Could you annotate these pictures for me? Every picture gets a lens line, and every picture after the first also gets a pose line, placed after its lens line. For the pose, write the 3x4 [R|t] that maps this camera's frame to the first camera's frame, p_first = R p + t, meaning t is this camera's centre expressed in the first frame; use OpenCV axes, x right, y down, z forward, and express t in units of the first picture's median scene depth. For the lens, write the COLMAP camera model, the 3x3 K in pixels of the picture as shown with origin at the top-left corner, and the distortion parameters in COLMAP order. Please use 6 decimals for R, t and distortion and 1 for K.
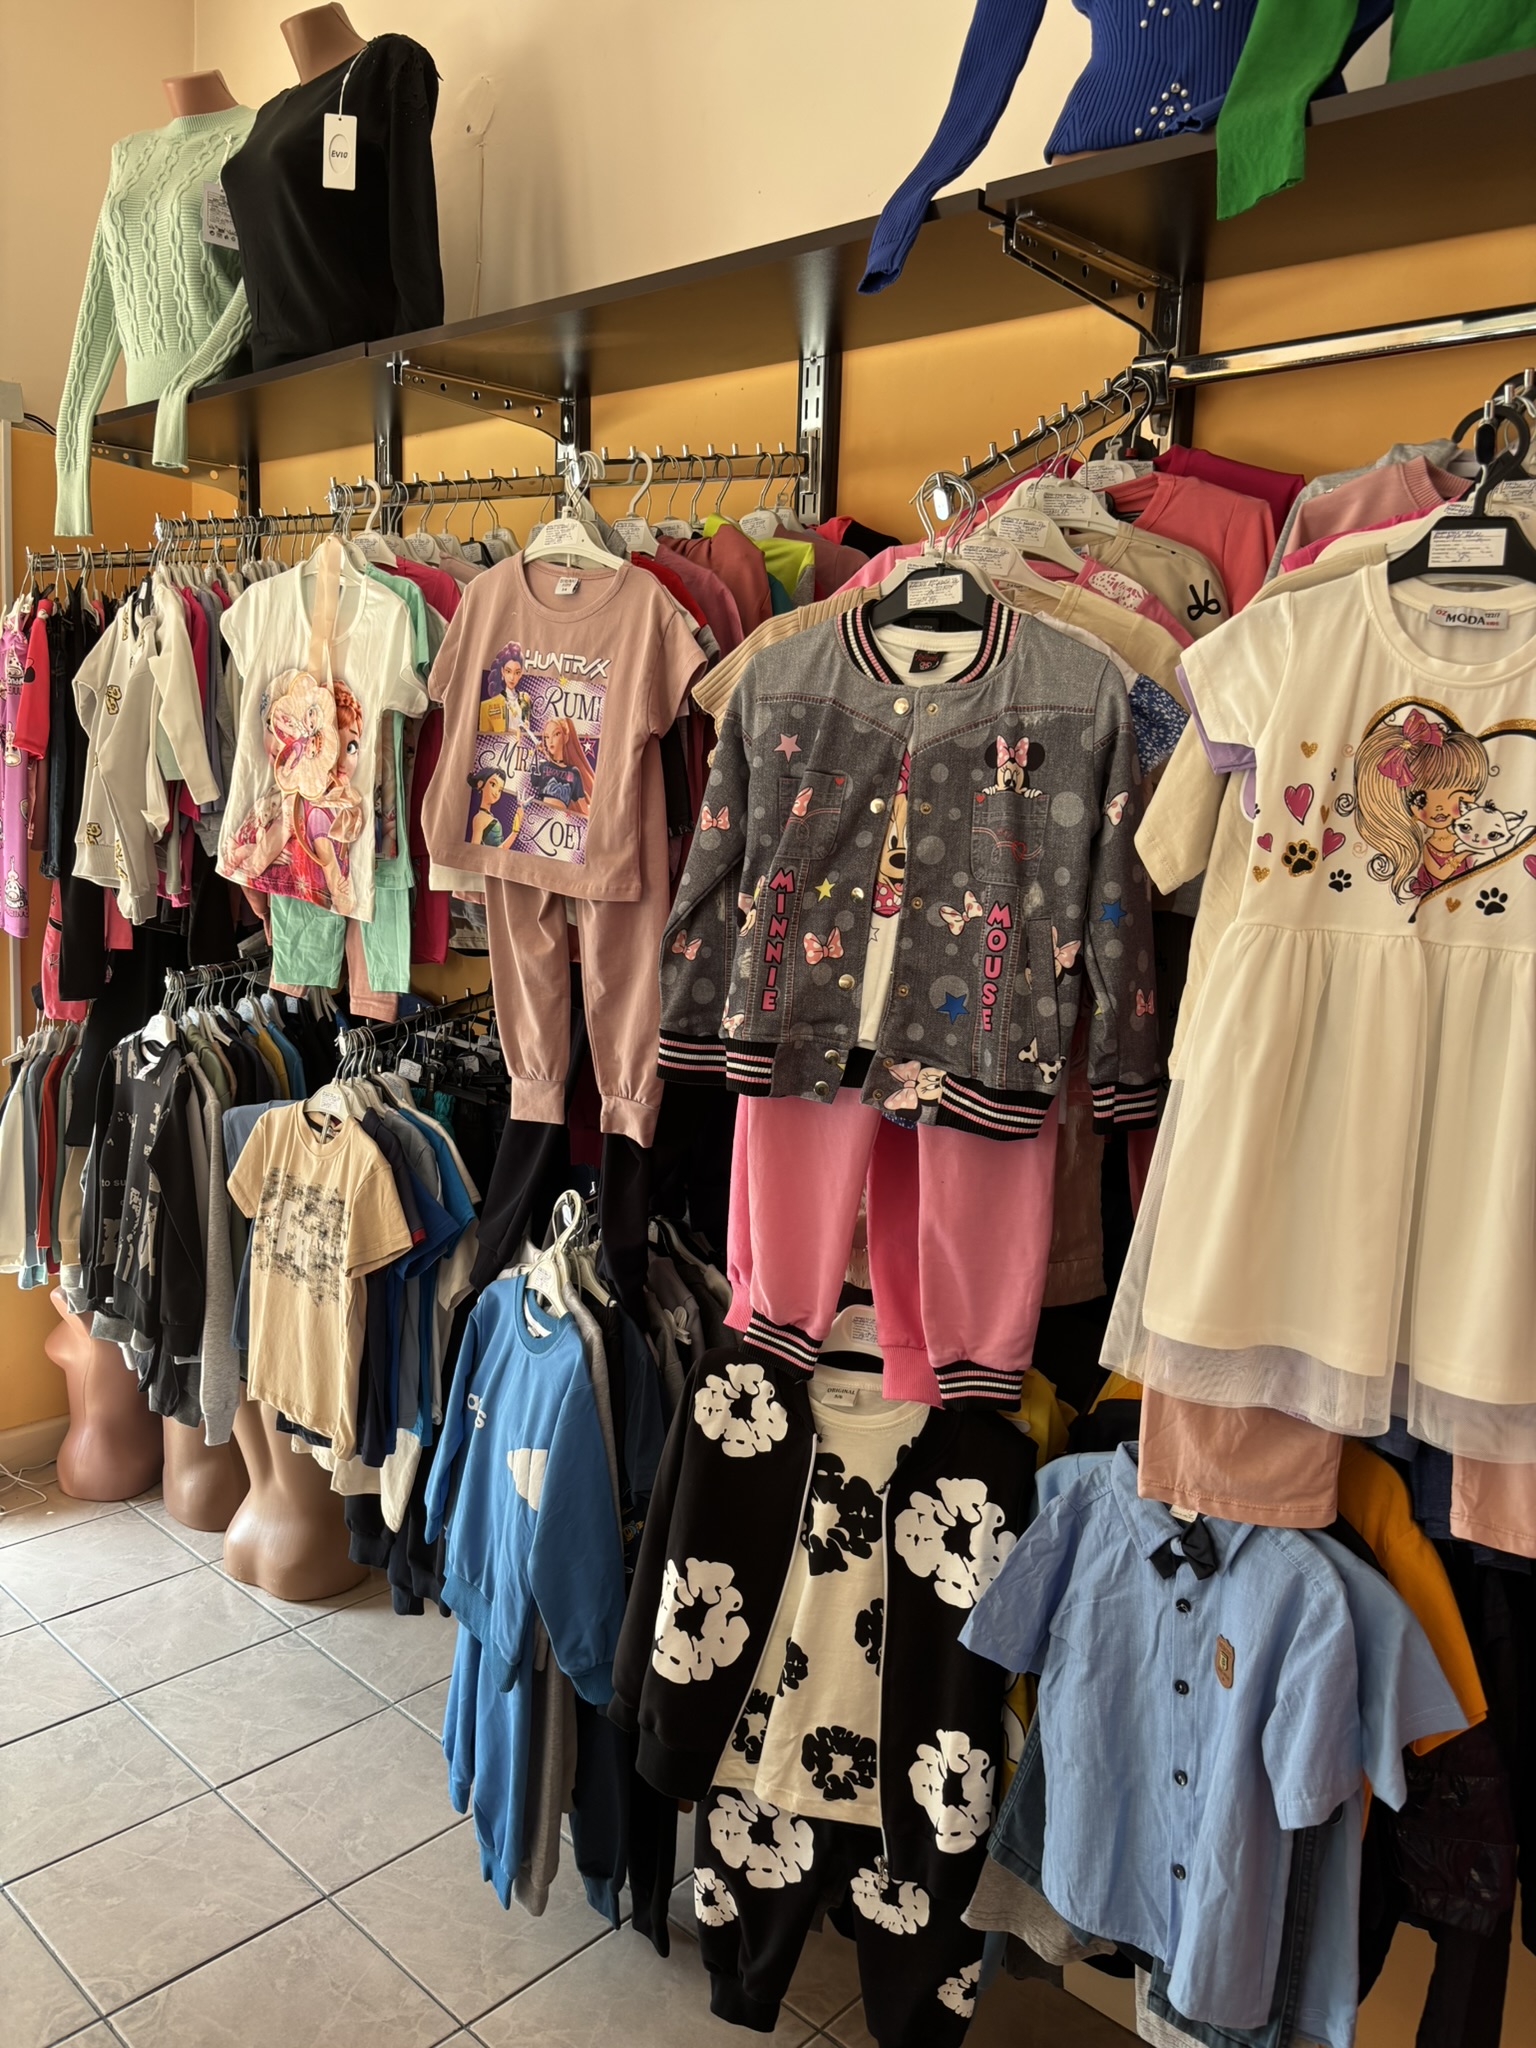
lens RADIAL K [[1563.6, 0, 770.6], [0, 1563.6, 1025.0], [0, 0, 1]] dist [0.051049, -0.060539]
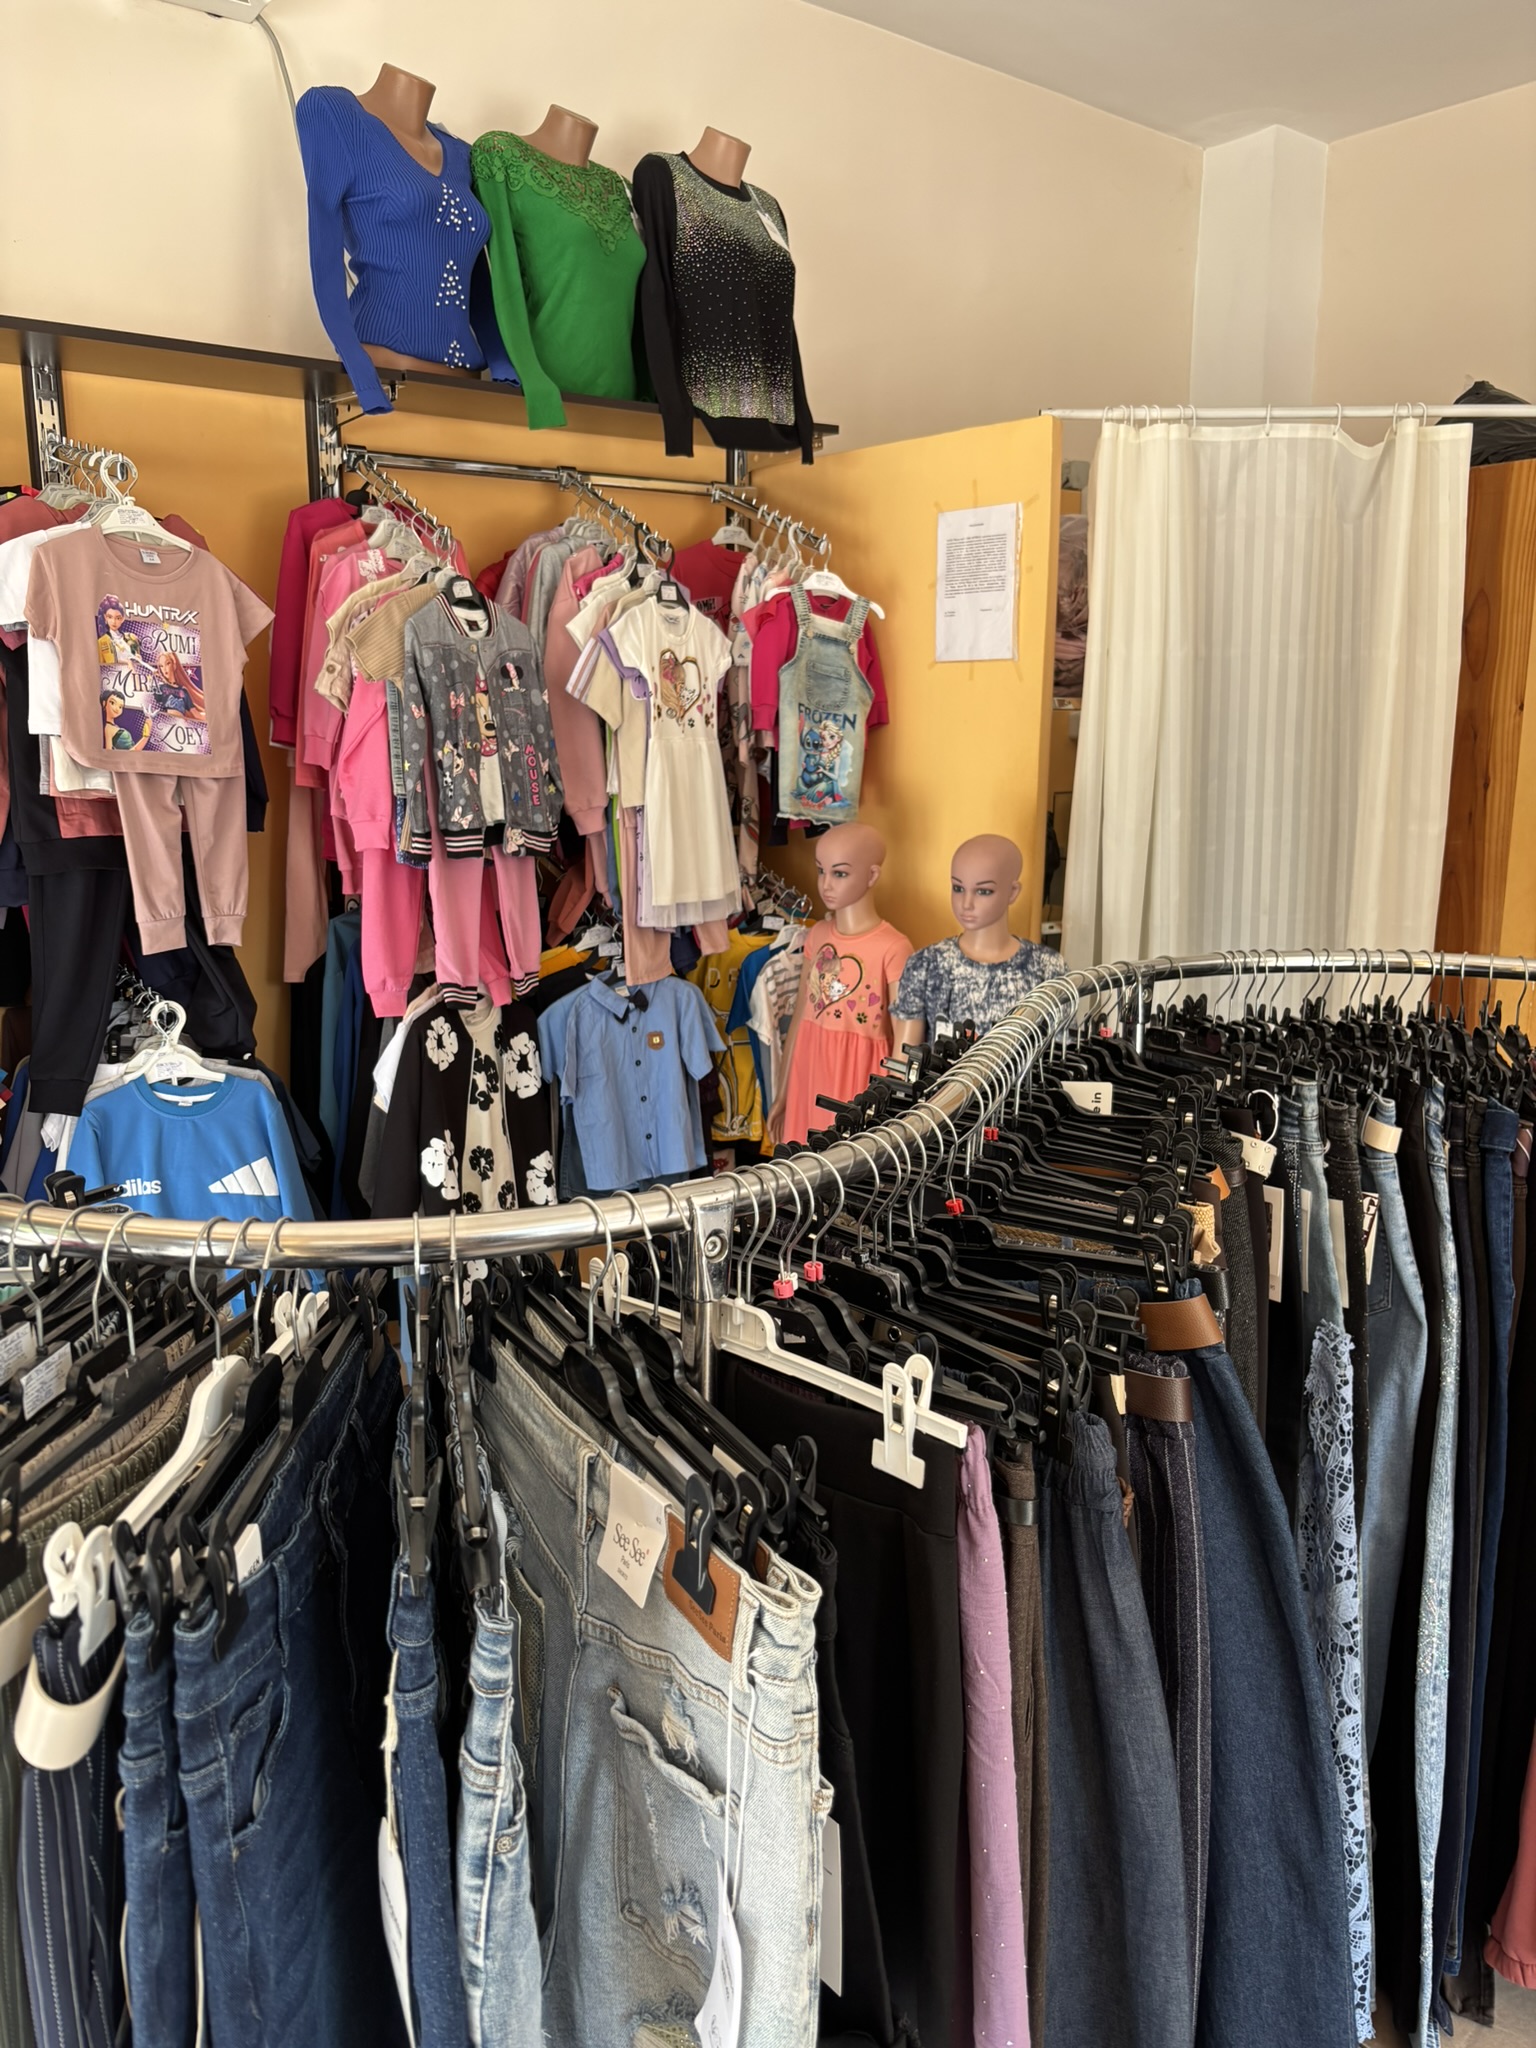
lens RADIAL K [[1563.6, 0, 750.5], [0, 1563.6, 1011.6], [0, 0, 1]] dist [0.051049, -0.060539]
pose [[0.181833, -0.239385, 0.953746, -1.687447], [0.167922, 0.963227, 0.209750, -0.108988], [-0.968885, 0.122015, 0.215345, 0.267626]]
